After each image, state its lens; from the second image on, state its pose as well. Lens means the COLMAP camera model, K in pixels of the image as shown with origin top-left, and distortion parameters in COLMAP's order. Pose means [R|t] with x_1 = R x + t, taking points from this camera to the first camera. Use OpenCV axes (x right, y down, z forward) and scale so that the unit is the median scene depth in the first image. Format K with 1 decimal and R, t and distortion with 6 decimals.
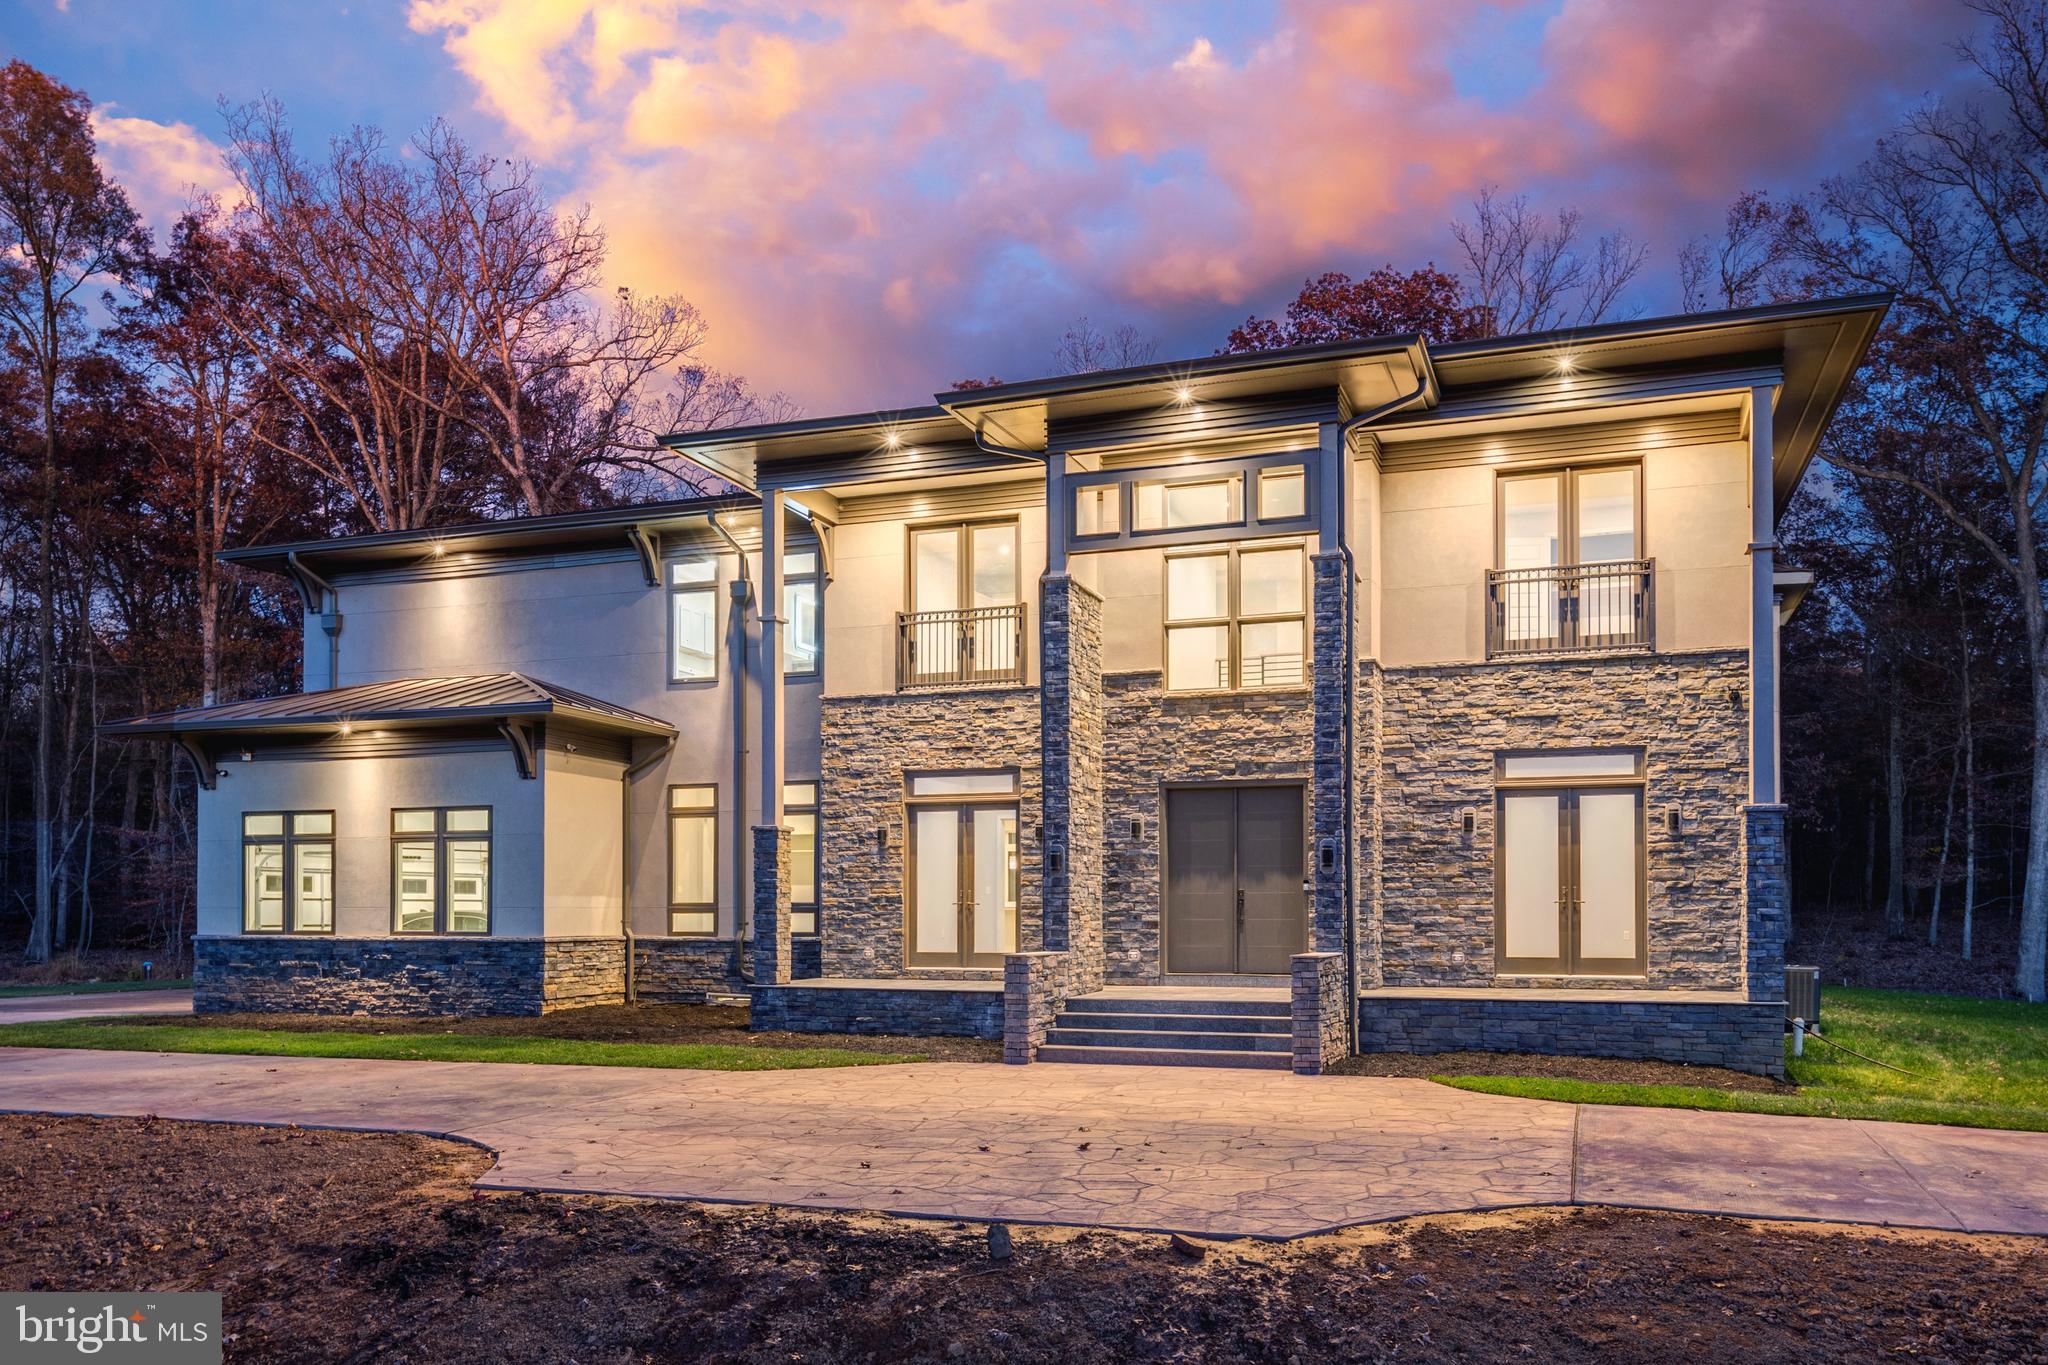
lens RADIAL K [[1511.4, 0, 1062.9], [0, 1511.4, 873.1], [0, 0, 1]] dist [0.001433, 0.000111]
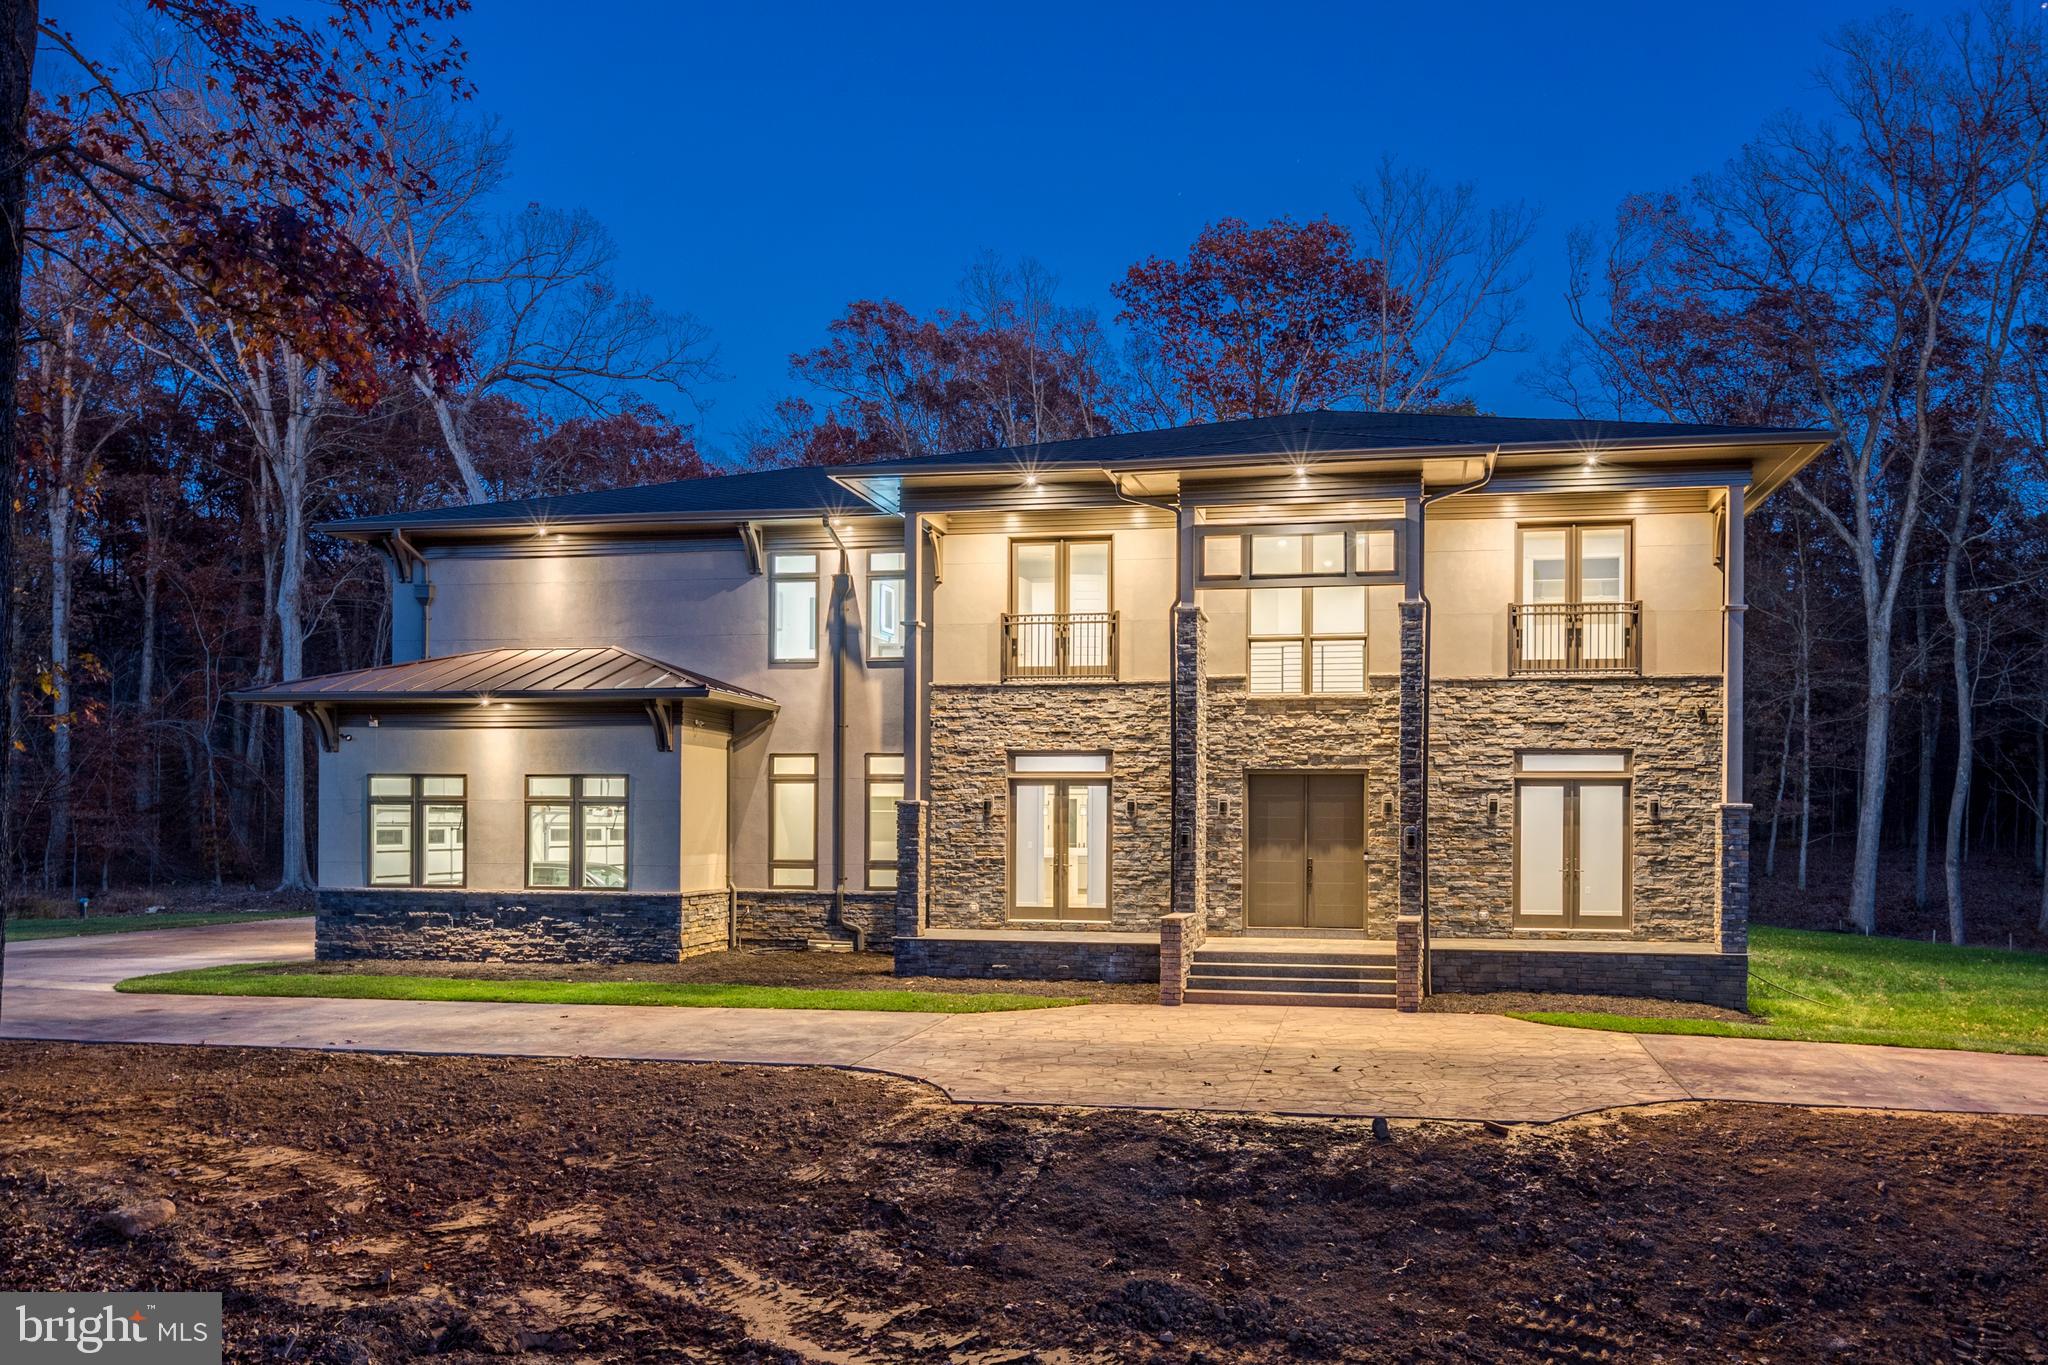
lens RADIAL K [[1631.3, 0, 1064.5], [0, 1631.3, 800.5], [0, 0, 1]] dist [-0.000857, 0.003009]
pose [[0.991036, 0.007413, 0.133392, -0.226355], [-0.009190, 0.999877, 0.012715, -0.045205], [-0.133281, -0.013827, 0.990982, -0.246595]]
